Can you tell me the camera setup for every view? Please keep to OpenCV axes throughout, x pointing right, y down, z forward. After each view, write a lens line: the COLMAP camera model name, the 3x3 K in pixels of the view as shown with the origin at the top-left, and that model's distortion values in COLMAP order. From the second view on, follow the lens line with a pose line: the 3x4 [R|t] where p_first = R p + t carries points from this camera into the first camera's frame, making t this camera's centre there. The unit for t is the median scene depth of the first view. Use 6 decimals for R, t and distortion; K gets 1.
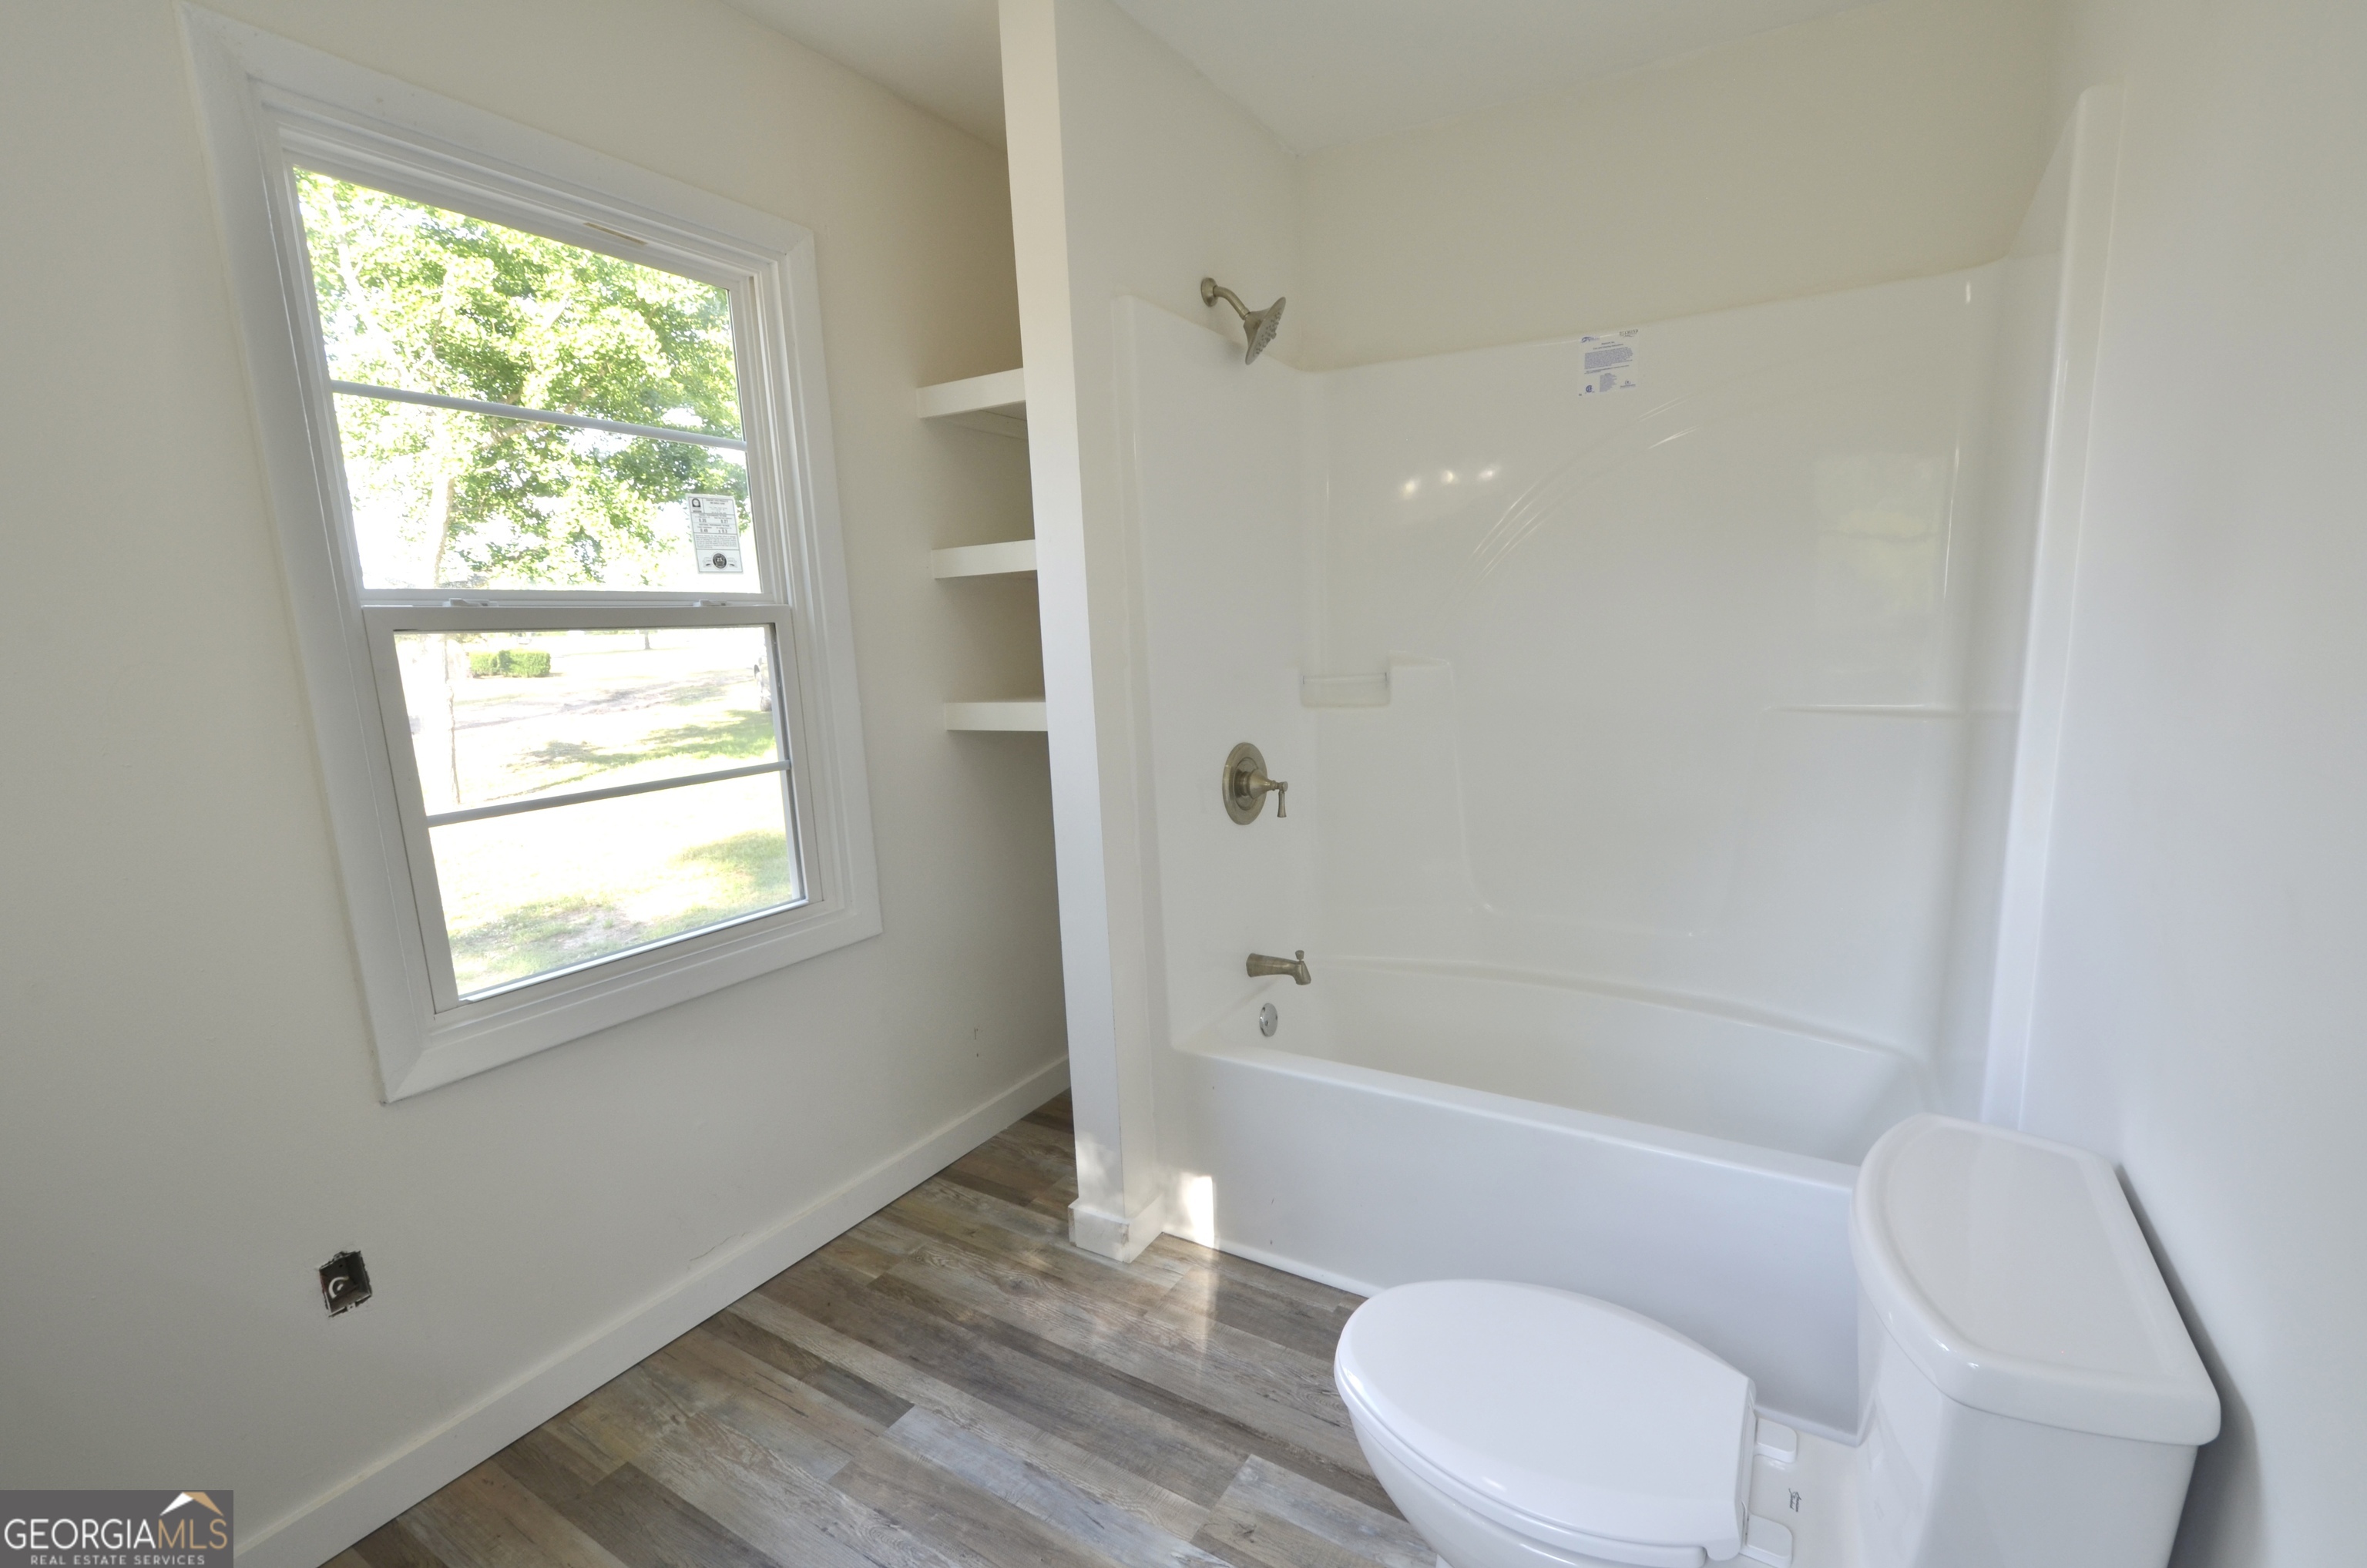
lens RADIAL K [[1024.0, 0, 1242.7], [0, 1024.0, 809.9], [0, 0, 1]] dist [0.014059, -0.014416]
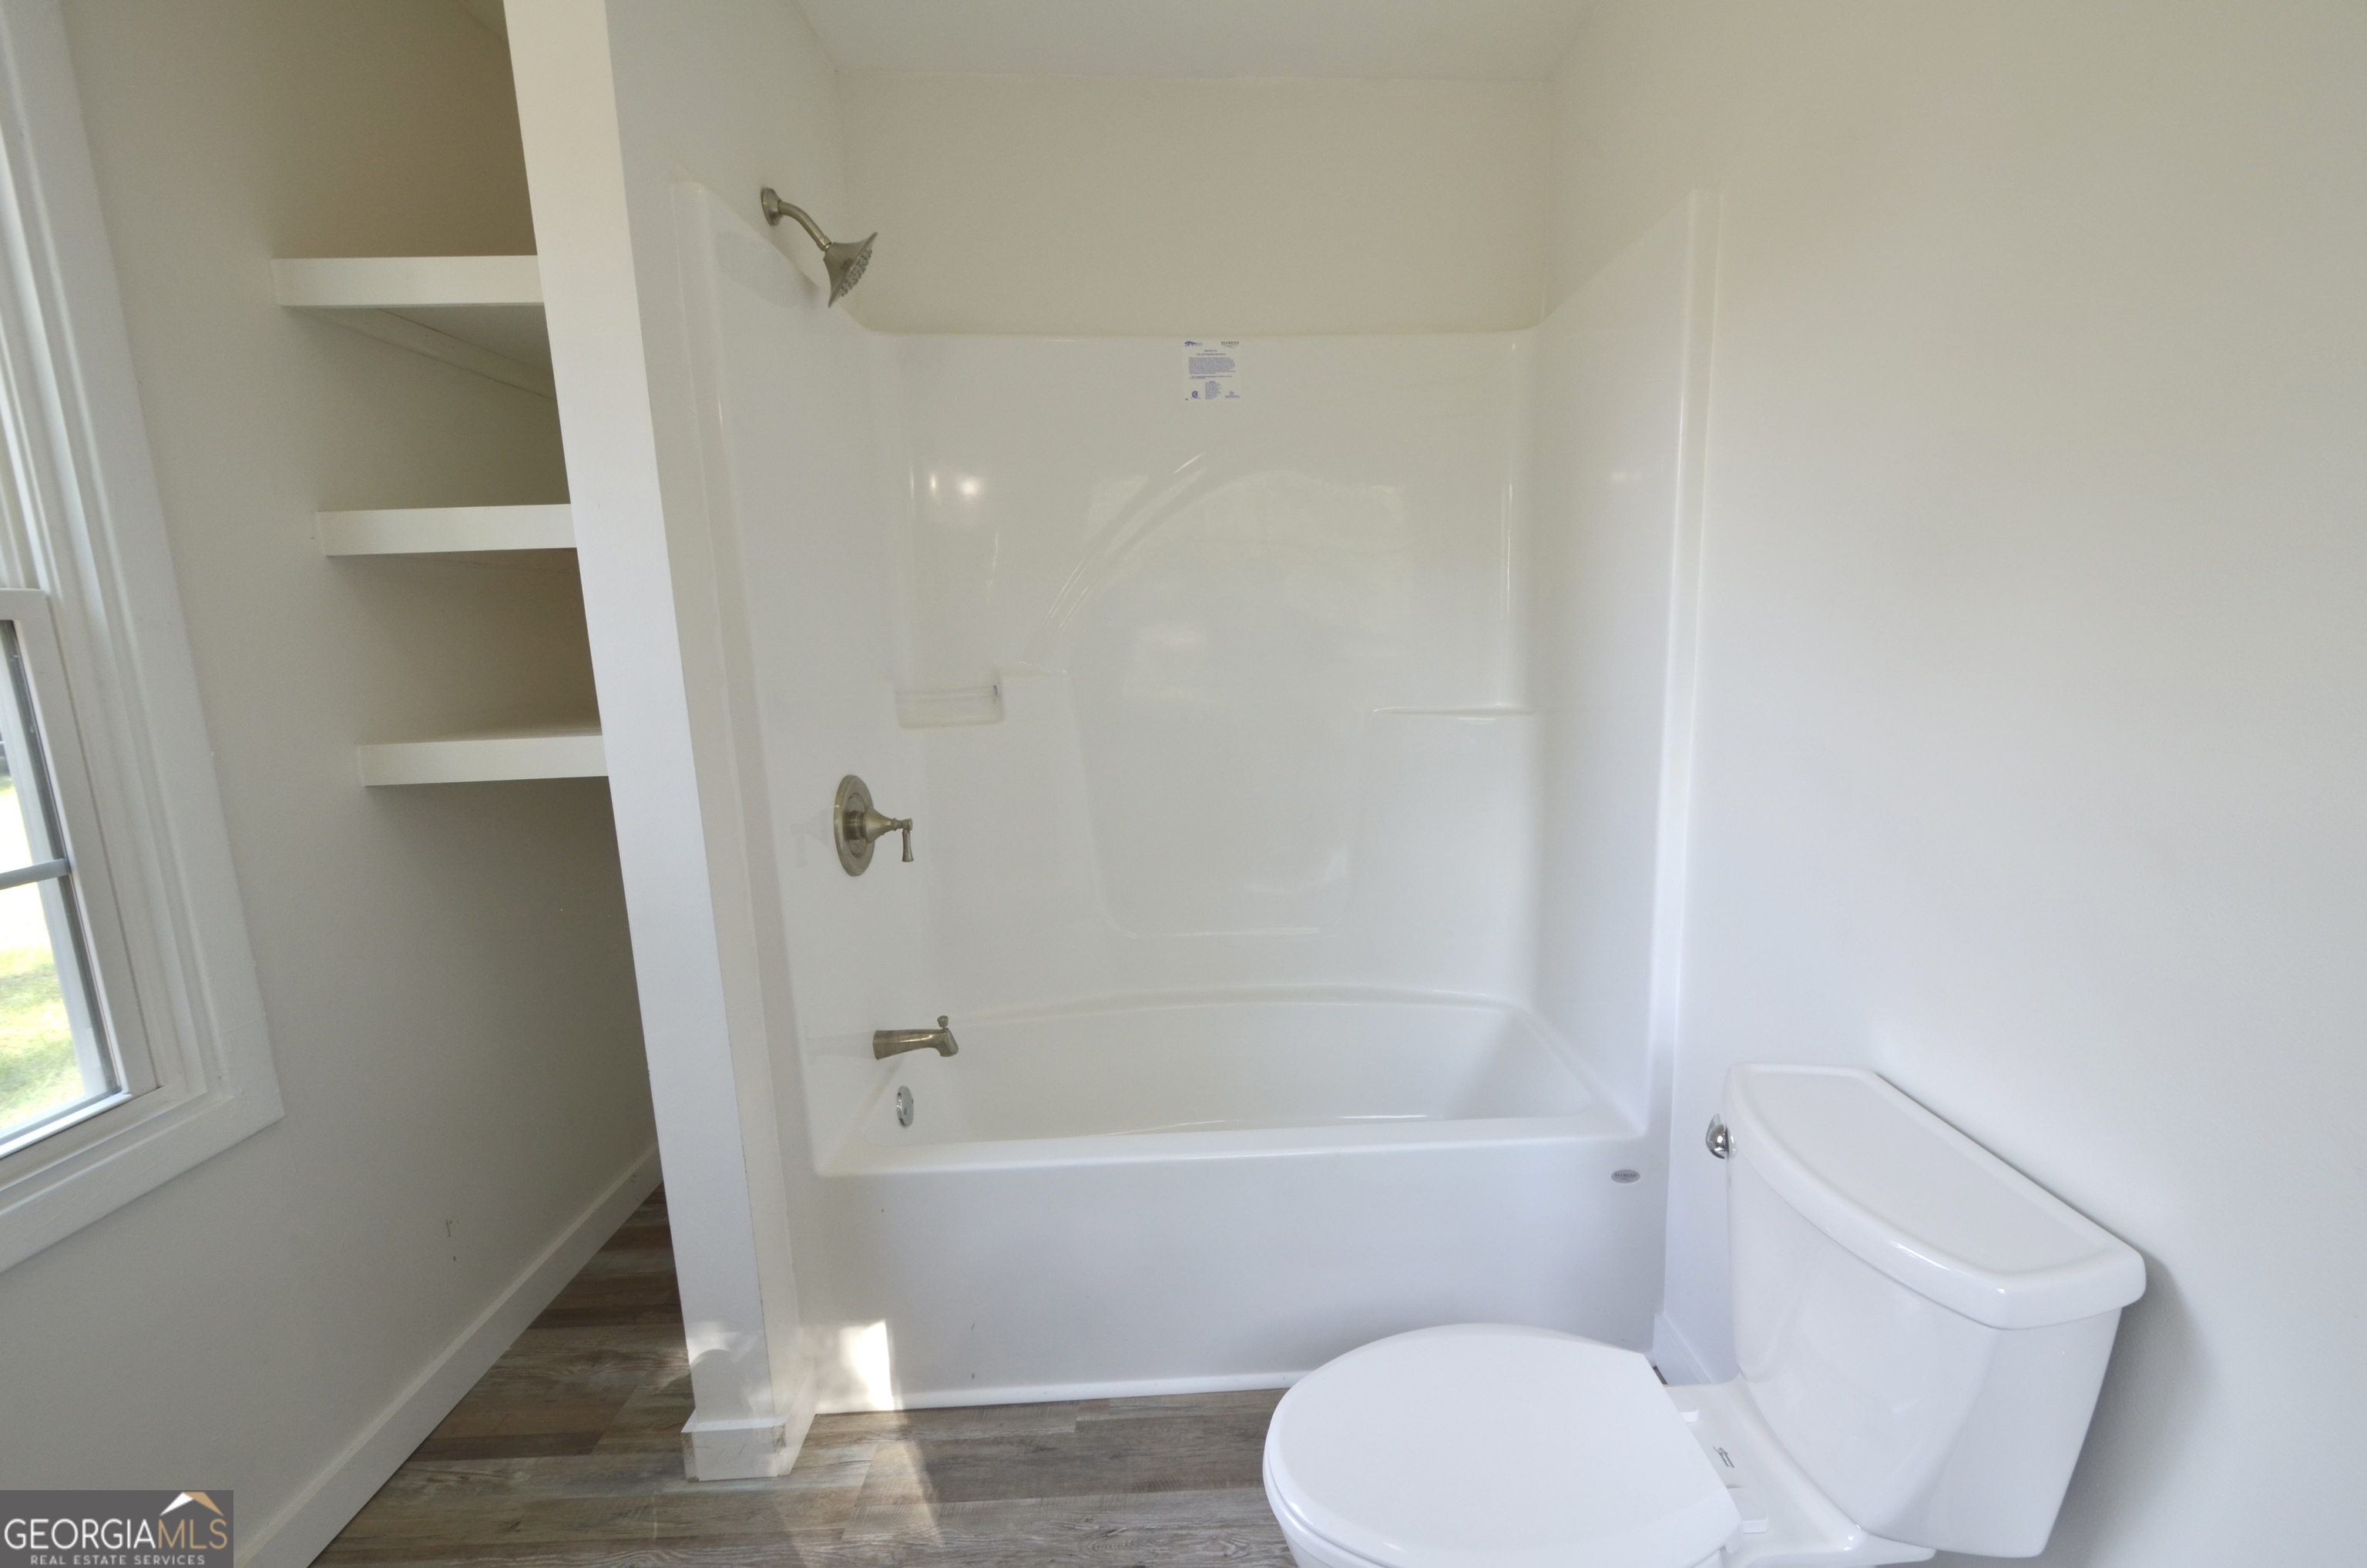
lens RADIAL K [[1019.0, 0, 1236.6], [0, 1019.0, 806.4], [0, 0, 1]] dist [0.014031, -0.012402]
pose [[0.844323, -0.083041, 0.529361, -0.183451], [0.090672, 0.995813, 0.011594, -0.024380], [-0.528107, 0.038209, 0.848318, 0.165532]]
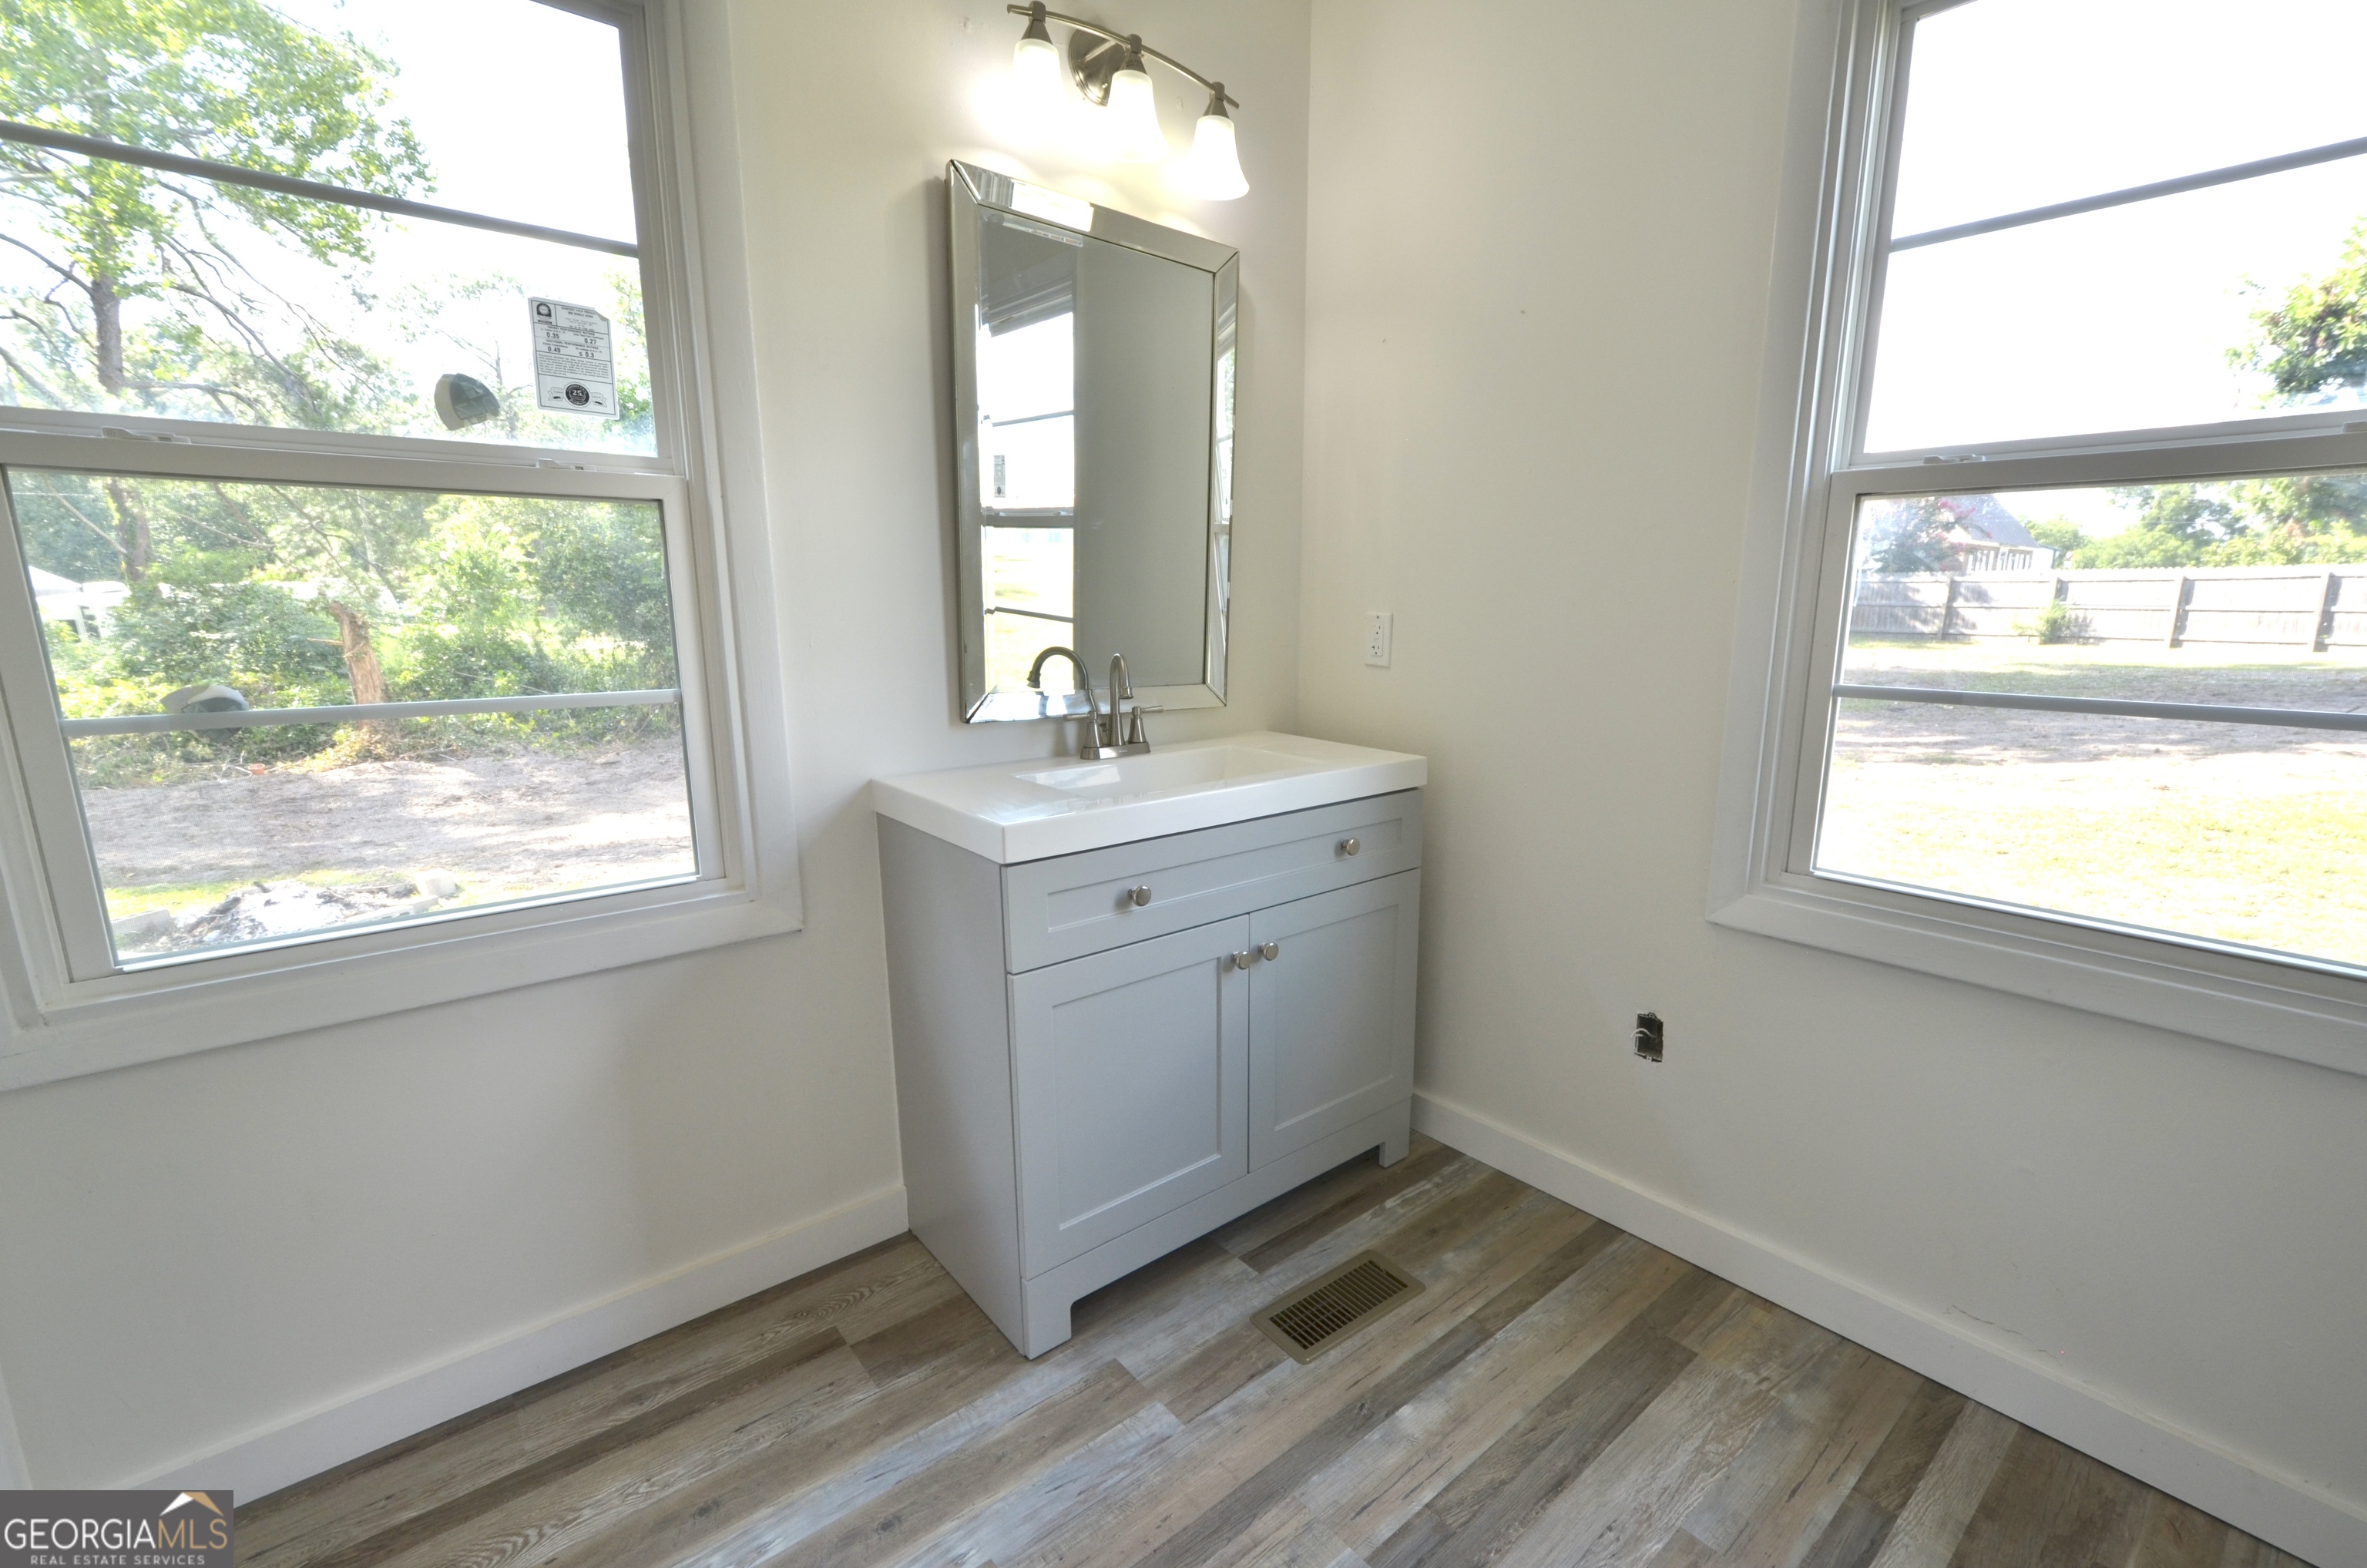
lens RADIAL K [[1028.1, 0, 1242.4], [0, 1028.1, 797.8], [0, 0, 1]] dist [0.014589, -0.008013]
pose [[-0.318788, 0.218371, -0.922328, 0.255810], [-0.162531, 0.946090, 0.280174, -0.057471], [0.933787, 0.239223, -0.266110, 0.552363]]
